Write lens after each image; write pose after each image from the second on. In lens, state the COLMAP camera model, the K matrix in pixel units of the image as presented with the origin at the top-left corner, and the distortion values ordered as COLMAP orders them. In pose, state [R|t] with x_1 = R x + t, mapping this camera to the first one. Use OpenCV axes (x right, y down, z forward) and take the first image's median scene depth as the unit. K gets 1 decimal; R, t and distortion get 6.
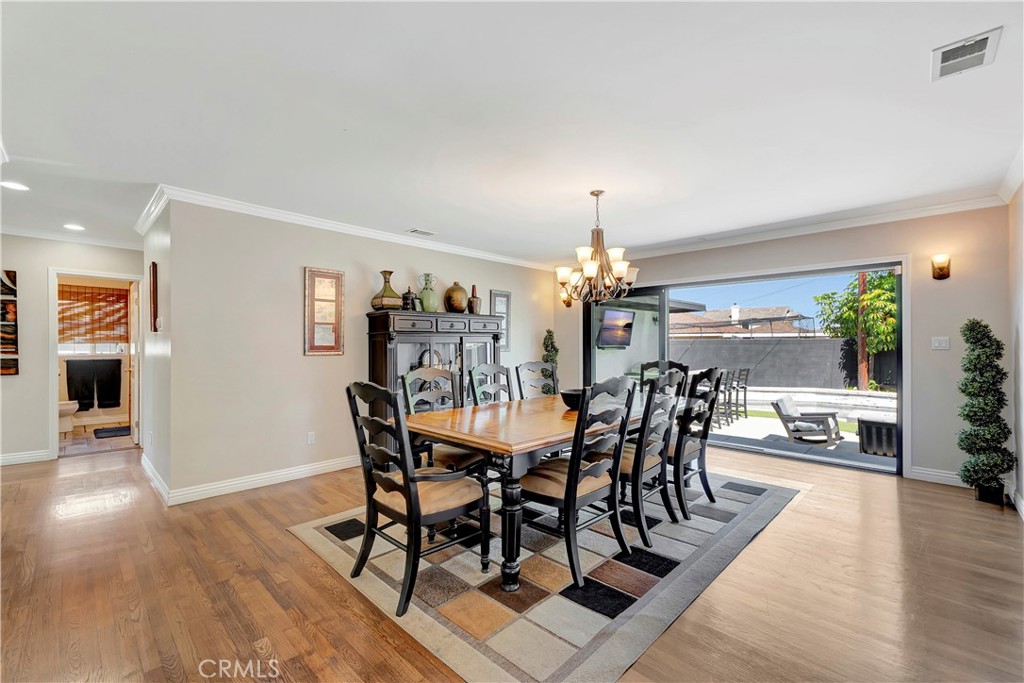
lens RADIAL K [[427.3, 0, 517.9], [0, 427.3, 343.4], [0, 0, 1]] dist [0.003339, 0.000297]
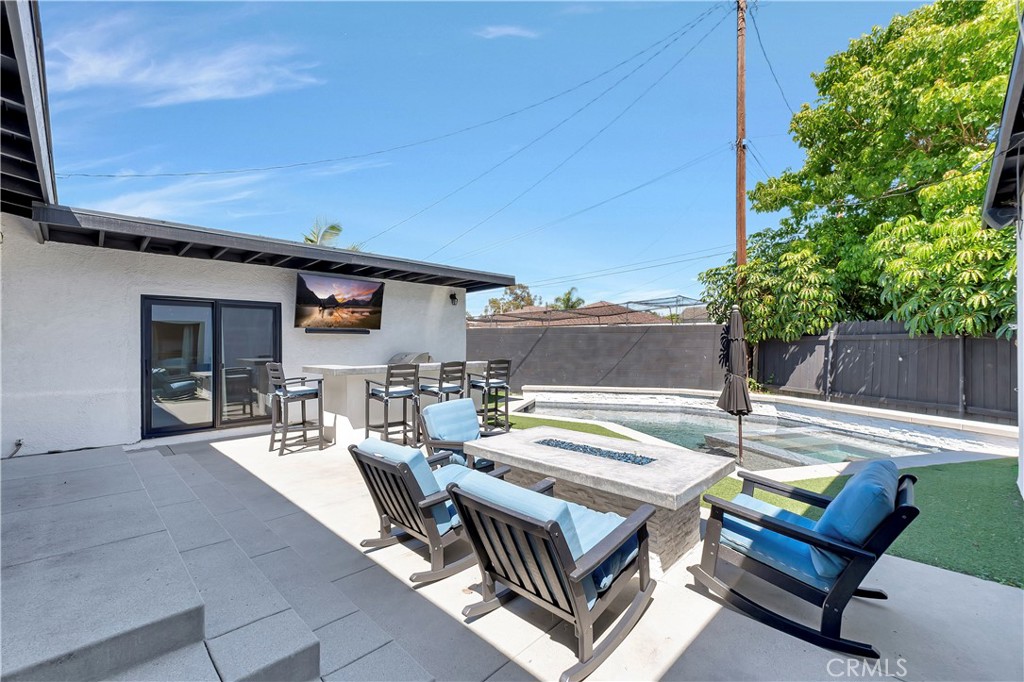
lens RADIAL K [[427.3, 0, 511.0], [0, 427.3, 346.2], [0, 0, 1]] dist [0.003339, 0.000297]
pose [[0.999738, 0.002879, -0.022721, 0.405749], [-0.002680, 0.999958, 0.008785, 0.022136], [0.022745, -0.008722, 0.999703, 0.223093]]
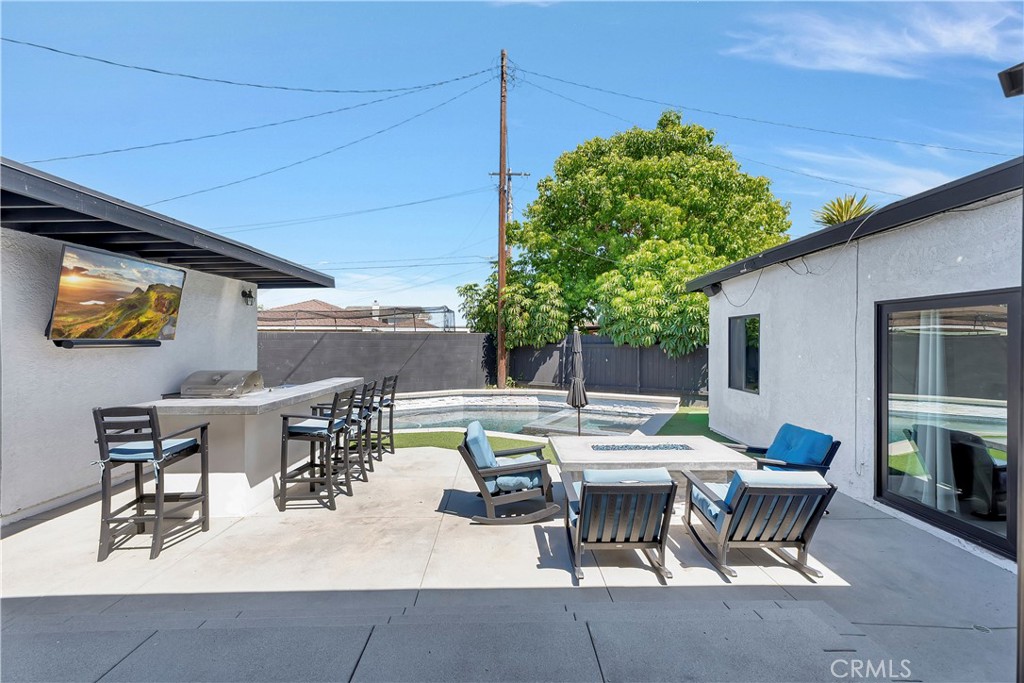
lens RADIAL K [[427.3, 0, 515.9], [0, 427.3, 342.4], [0, 0, 1]] dist [0.003339, 0.000297]
pose [[0.705613, 0.001485, 0.708596, 0.153943], [-0.005567, 0.999979, 0.003447, 0.004307], [-0.708575, -0.006377, 0.705606, 0.306346]]
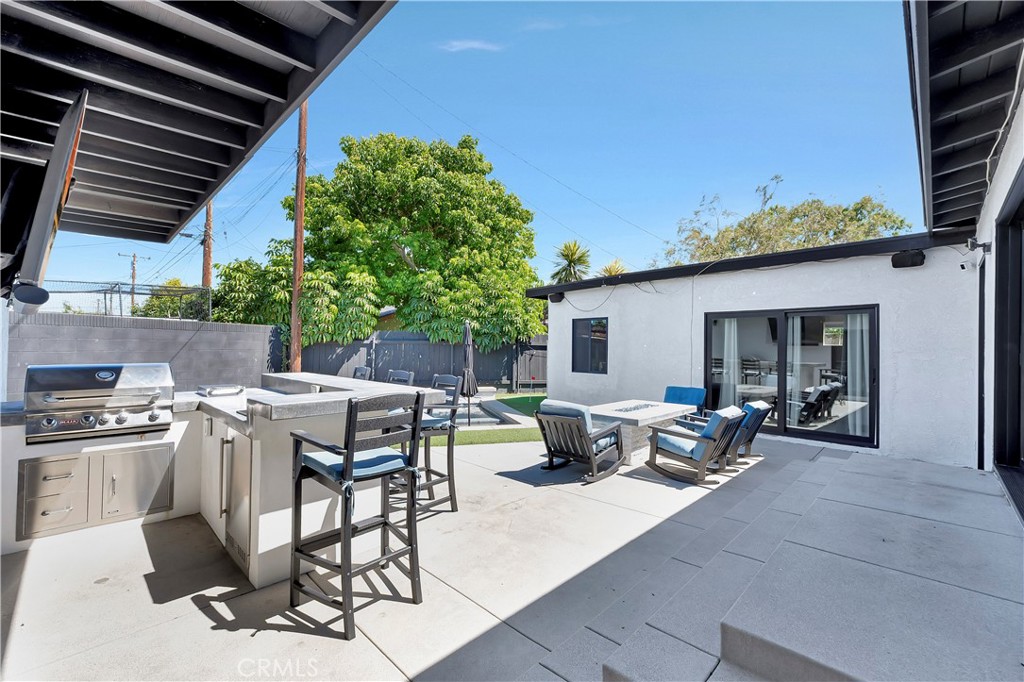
lens RADIAL K [[427.3, 0, 514.3], [0, 427.3, 342.5], [0, 0, 1]] dist [0.003339, 0.000297]
pose [[0.018948, 0.012235, 0.999746, 0.008301], [-0.012512, 0.999850, -0.011999, 0.022055], [-0.999742, -0.012282, 0.019098, 0.571708]]
